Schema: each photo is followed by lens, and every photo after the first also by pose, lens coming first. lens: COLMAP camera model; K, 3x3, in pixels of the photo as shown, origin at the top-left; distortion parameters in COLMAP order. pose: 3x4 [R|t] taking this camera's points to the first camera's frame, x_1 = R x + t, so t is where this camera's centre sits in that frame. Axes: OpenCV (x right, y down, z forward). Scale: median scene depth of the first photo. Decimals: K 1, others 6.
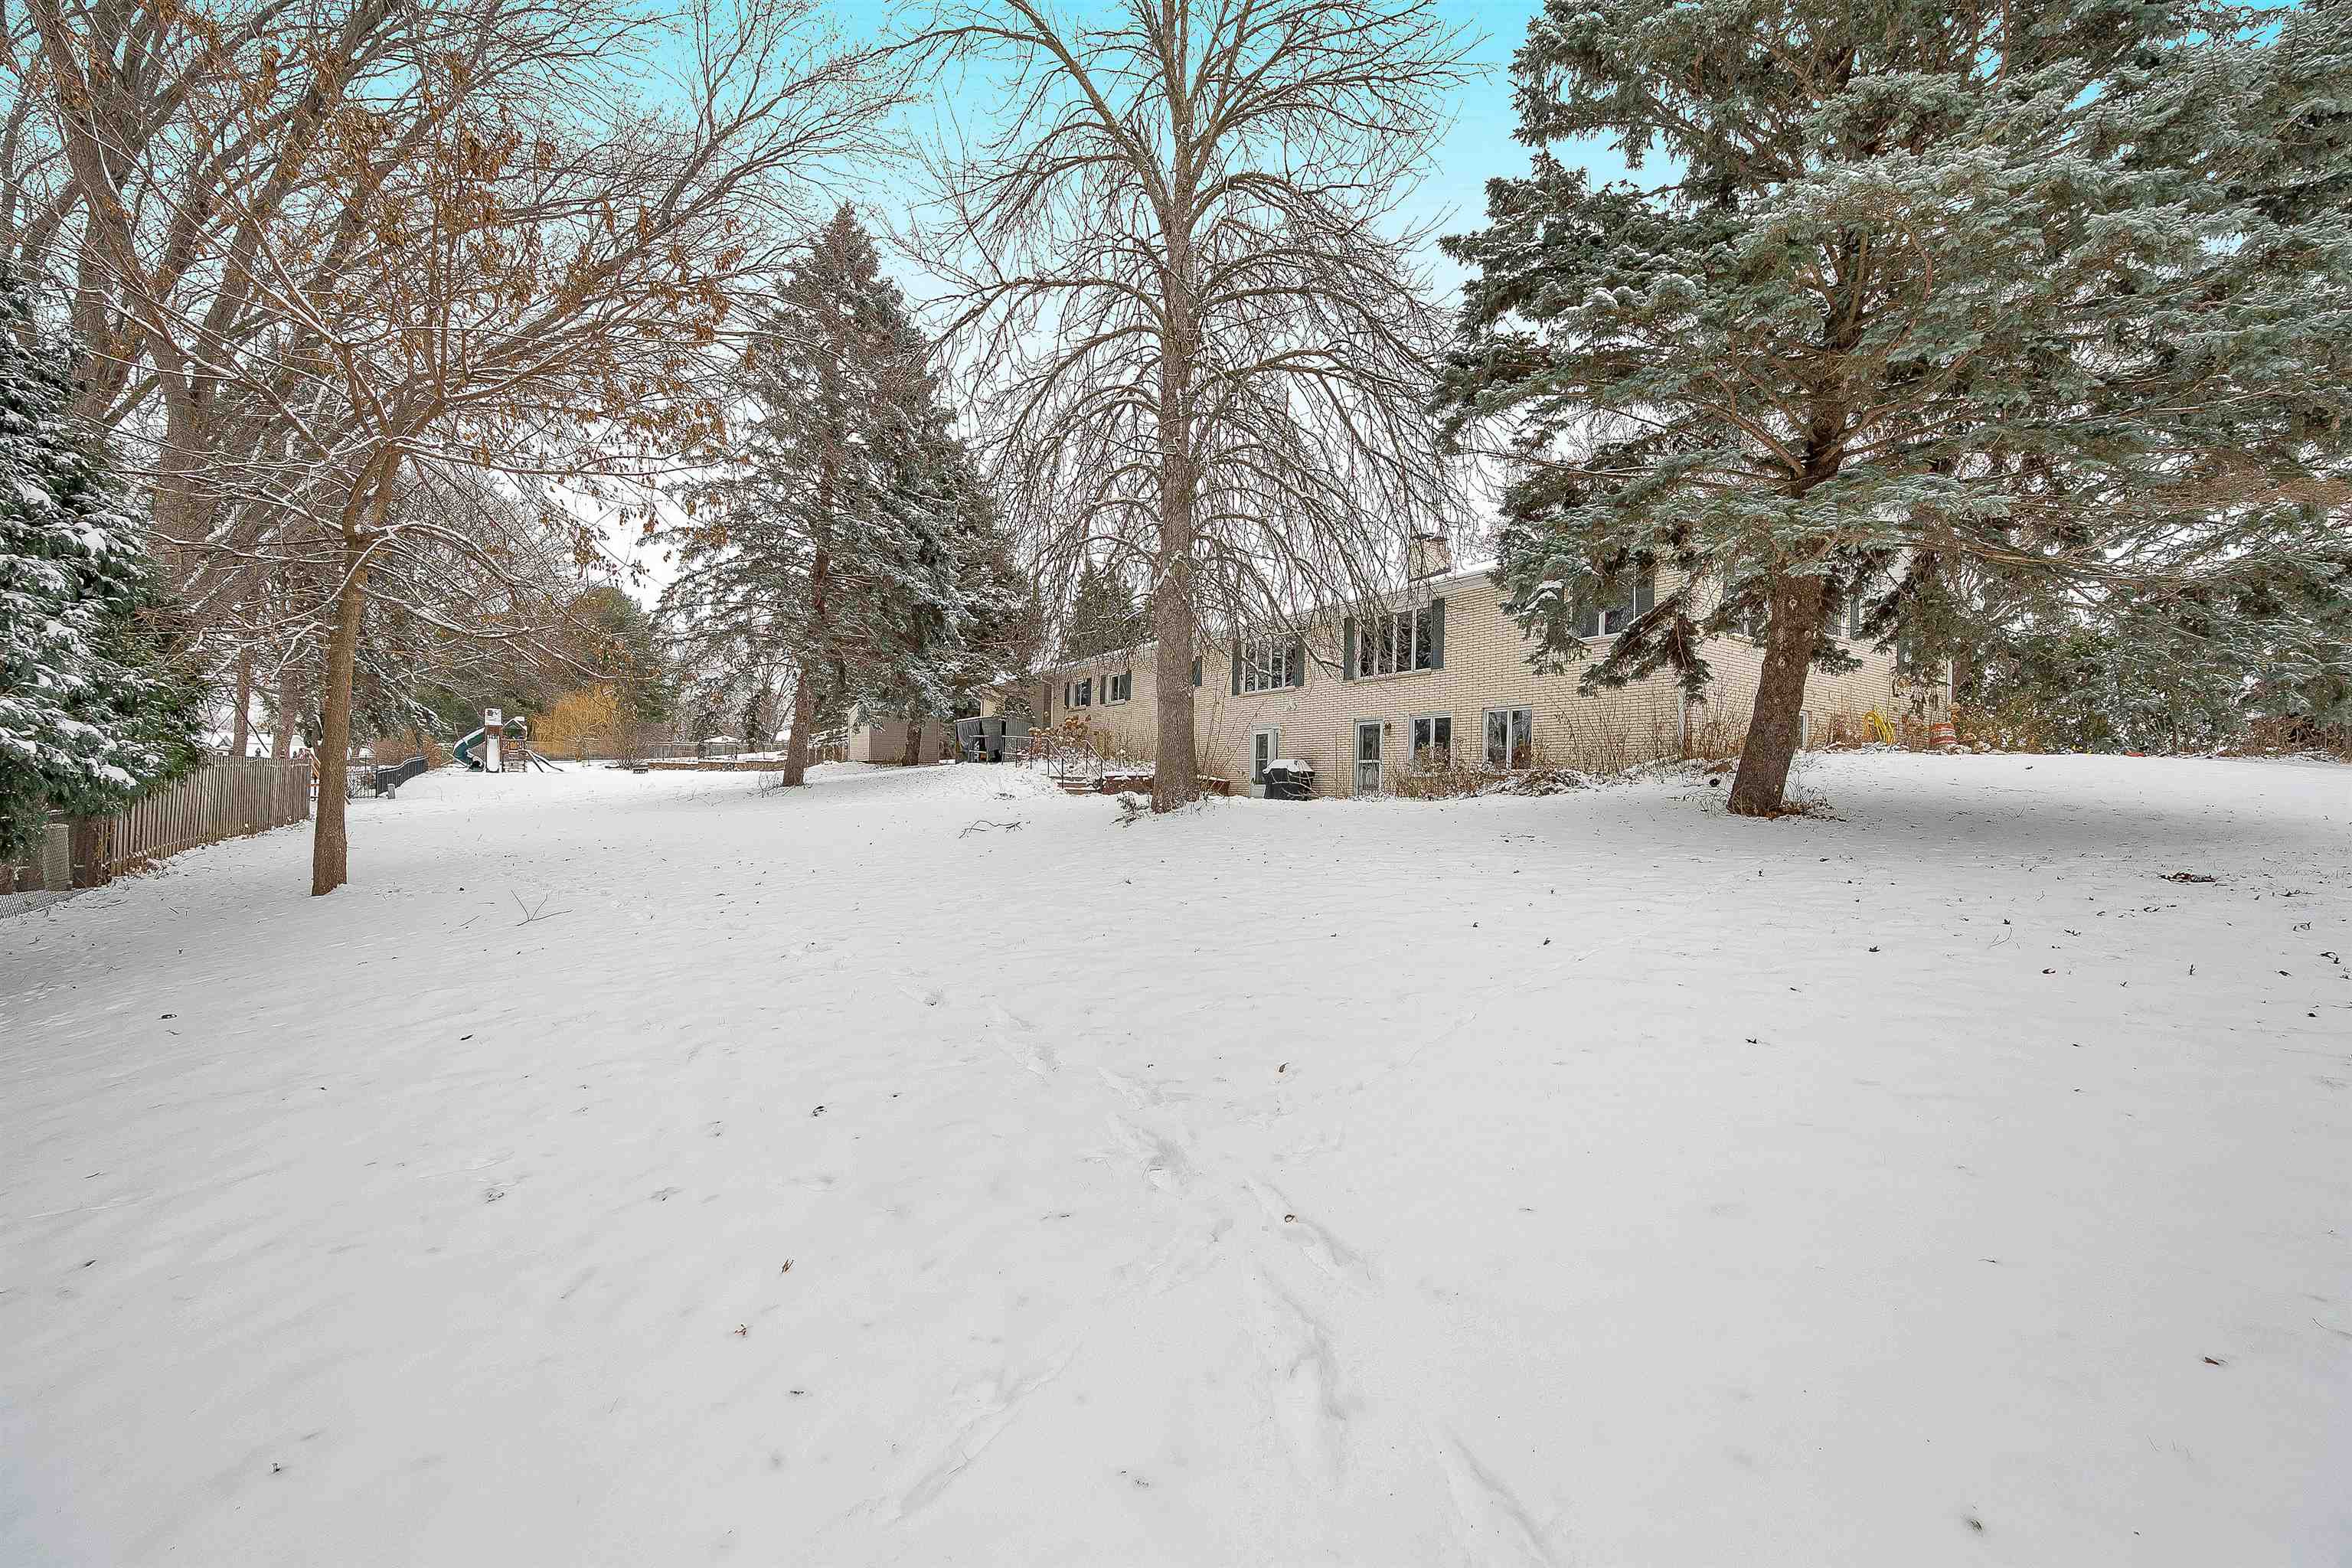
lens RADIAL K [[998.6, 0, 1173.0], [0, 998.6, 759.3], [0, 0, 1]] dist [0.000435, 0.000159]
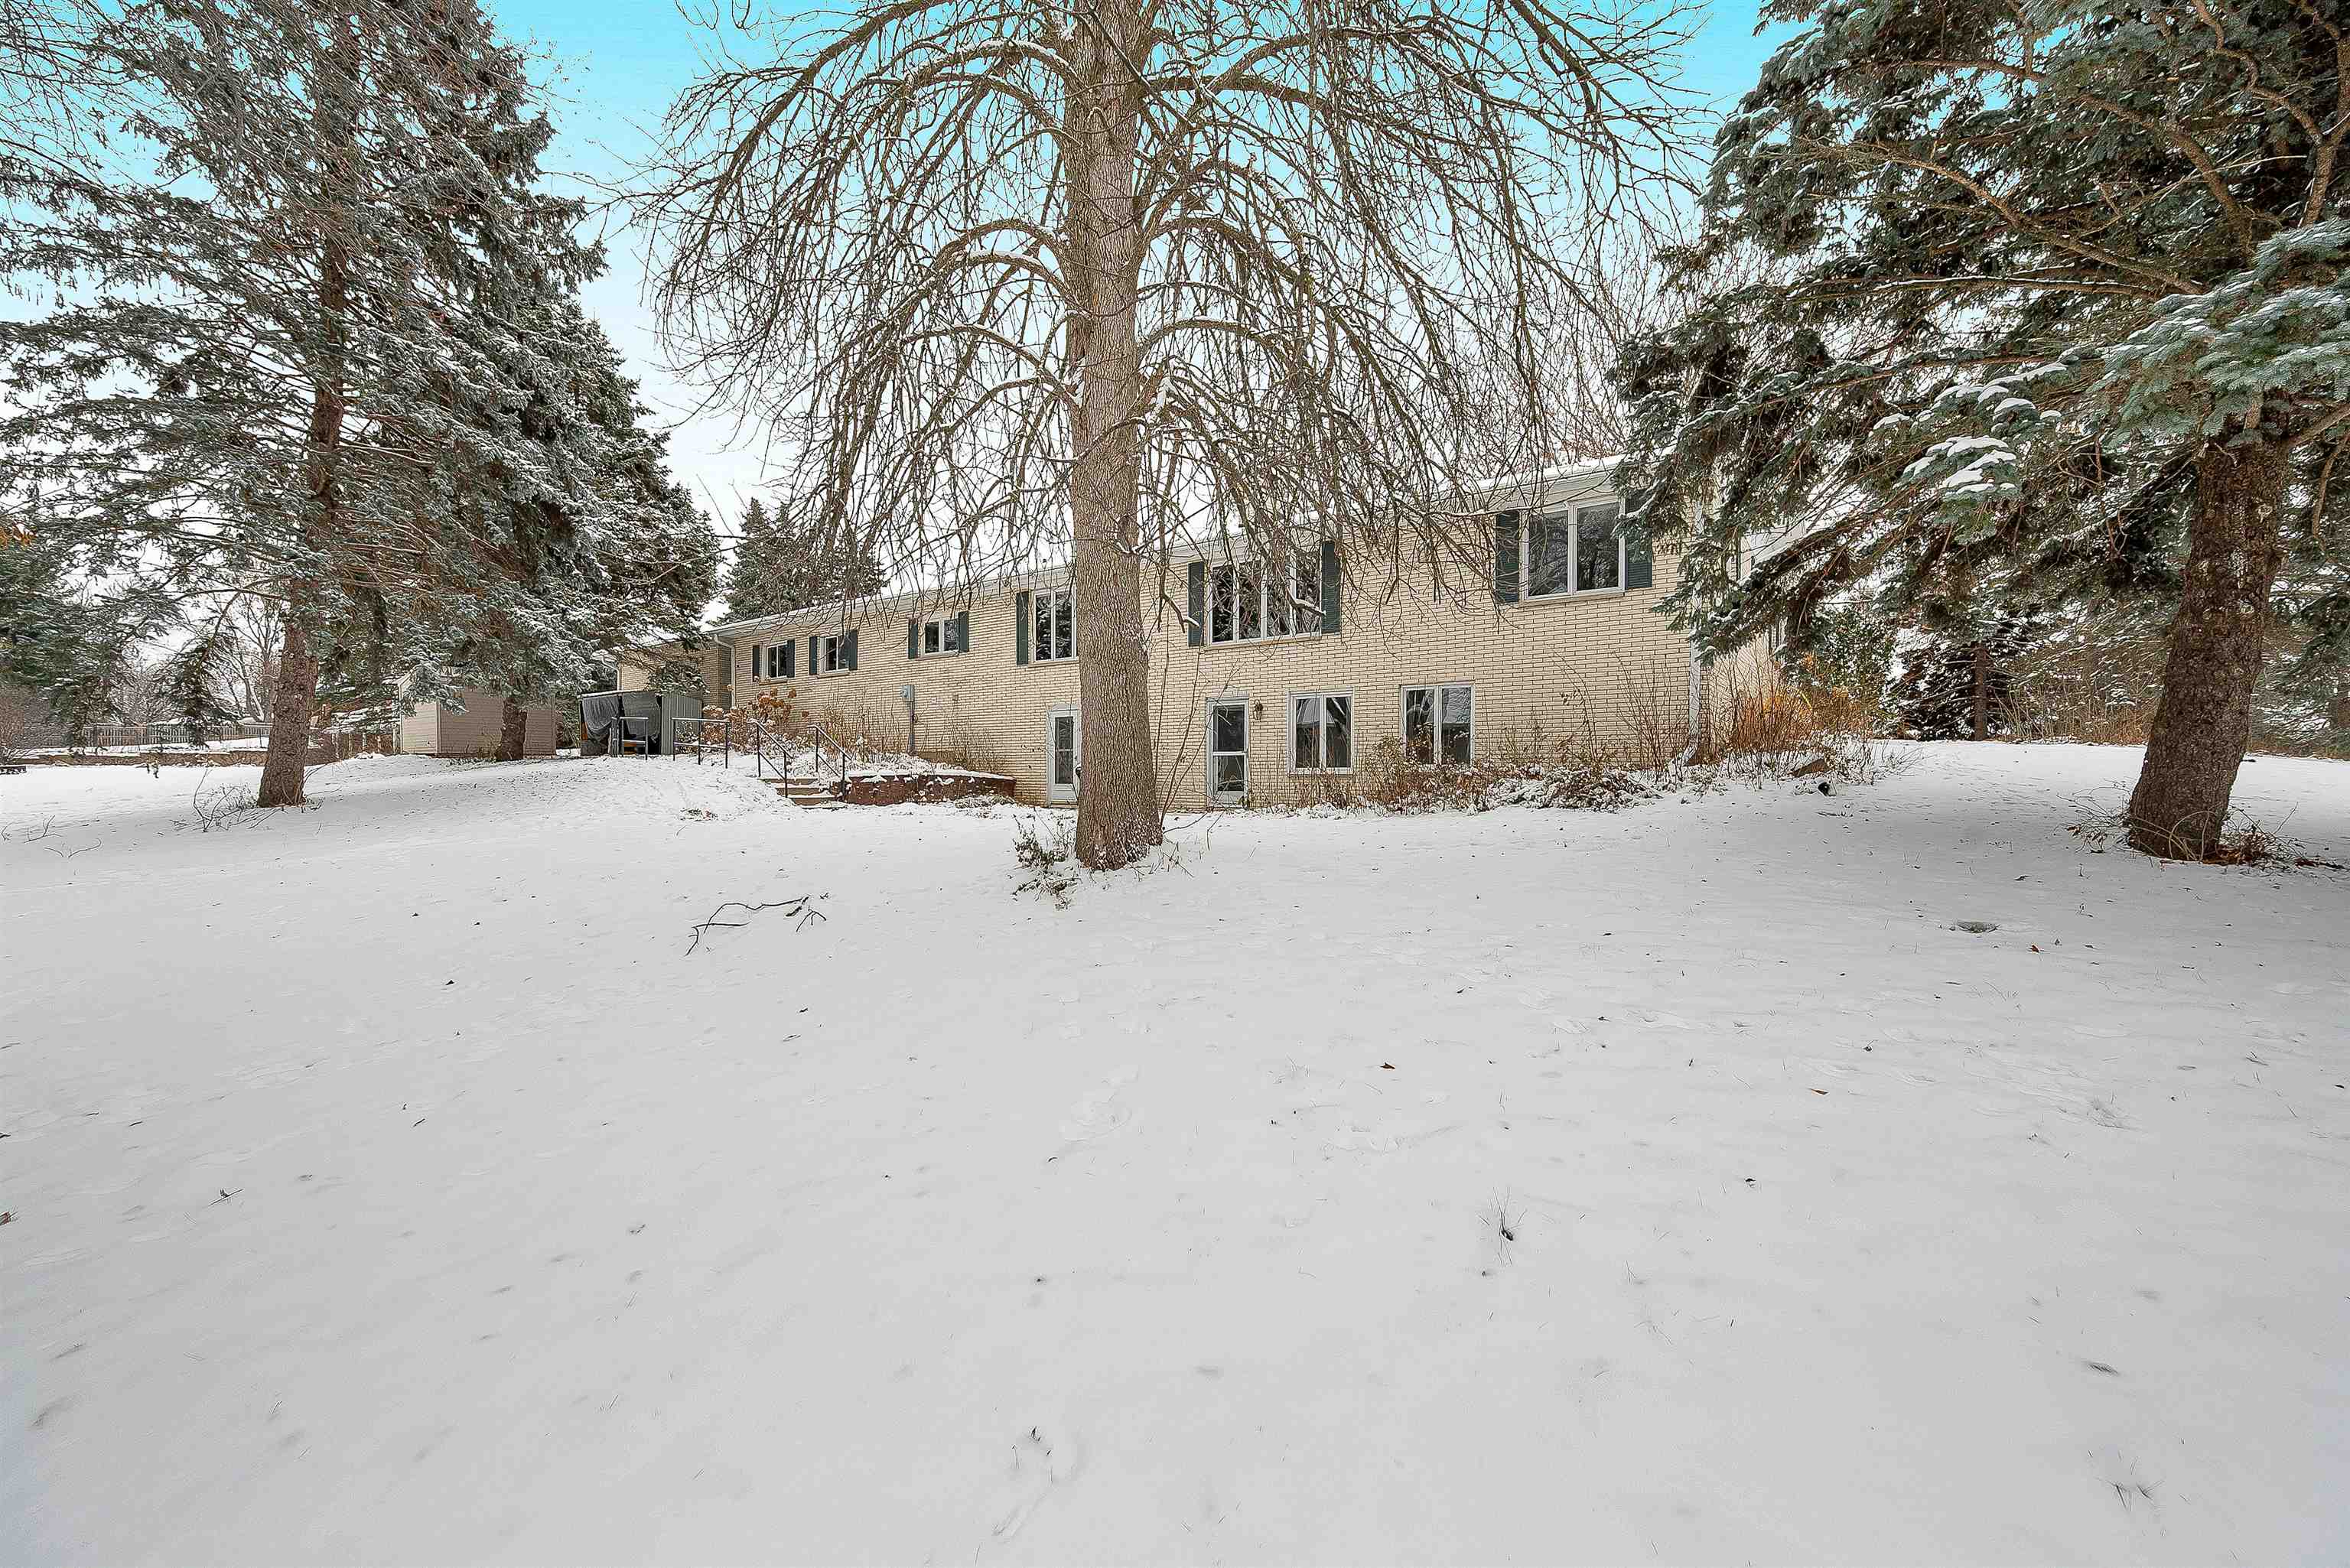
lens RADIAL K [[959.4, 0, 1167.8], [0, 959.4, 787.2], [0, 0, 1]] dist [0.001040, 0.000298]
pose [[0.938071, -0.021988, 0.345746, -0.092142], [0.004488, 0.998671, 0.051335, -0.009612], [-0.346415, -0.046605, 0.936923, 0.302737]]
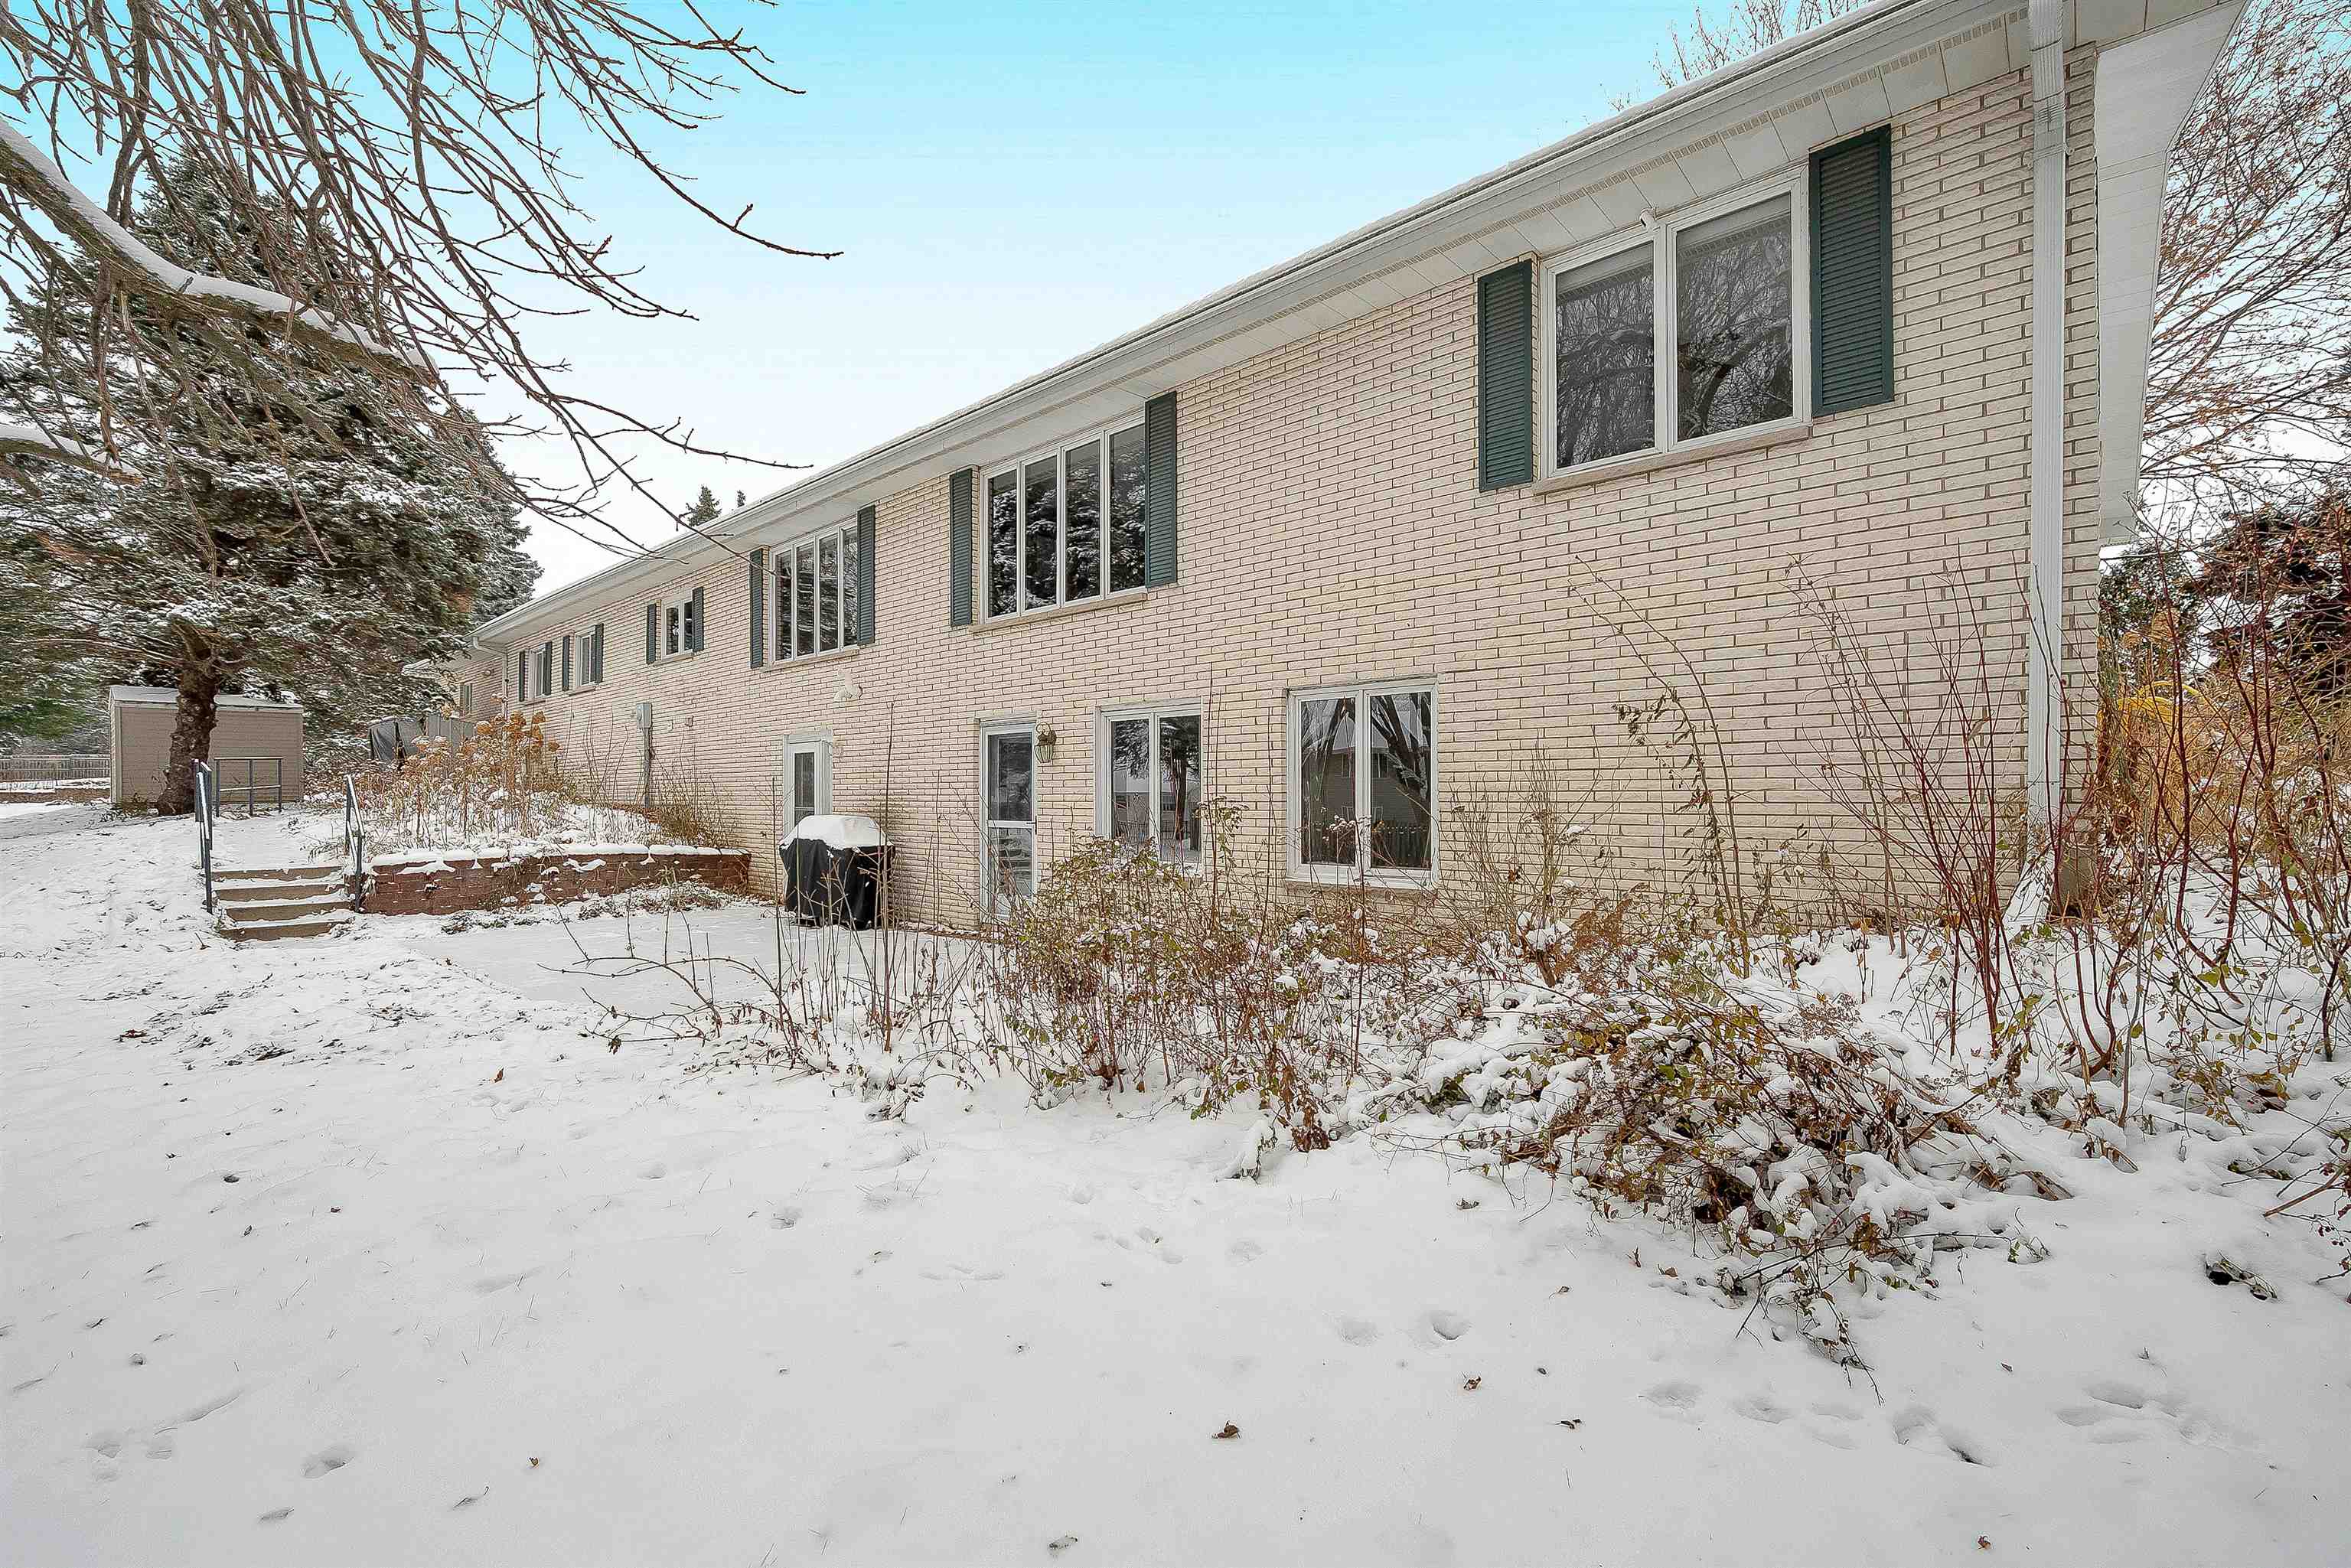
lens RADIAL K [[988.1, 0, 1175.5], [0, 988.1, 784.0], [0, 0, 1]] dist [-0.000992, -0.000032]
pose [[0.967646, -0.022120, 0.251342, 0.150582], [0.014562, 0.999385, 0.031888, -0.024645], [-0.251893, -0.027196, 0.967373, 0.551261]]
